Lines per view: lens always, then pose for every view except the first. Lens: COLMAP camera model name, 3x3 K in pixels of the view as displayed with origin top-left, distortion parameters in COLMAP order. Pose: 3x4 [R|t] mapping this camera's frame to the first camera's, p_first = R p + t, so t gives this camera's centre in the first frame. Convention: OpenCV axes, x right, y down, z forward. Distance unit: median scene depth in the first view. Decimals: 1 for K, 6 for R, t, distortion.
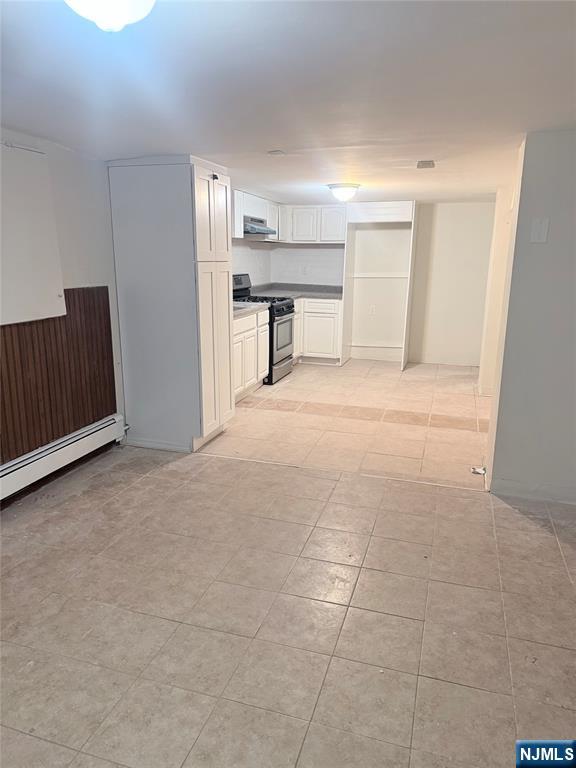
lens RADIAL K [[537.0, 0, 288.0], [0, 537.0, 384.0], [0, 0, 1]] dist [0.204623, -0.329336]
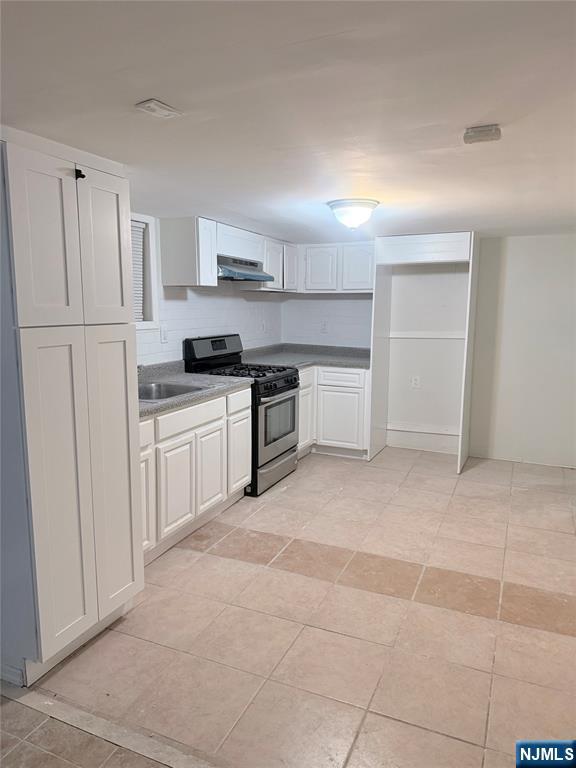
lens RADIAL K [[537.0, 0, 288.0], [0, 537.0, 384.0], [0, 0, 1]] dist [0.204623, -0.329336]
pose [[0.993012, 0.012911, -0.117305, 0.085341], [-0.023147, 0.995998, -0.086322, -0.080051], [0.115721, 0.088434, 0.989337, 0.313419]]
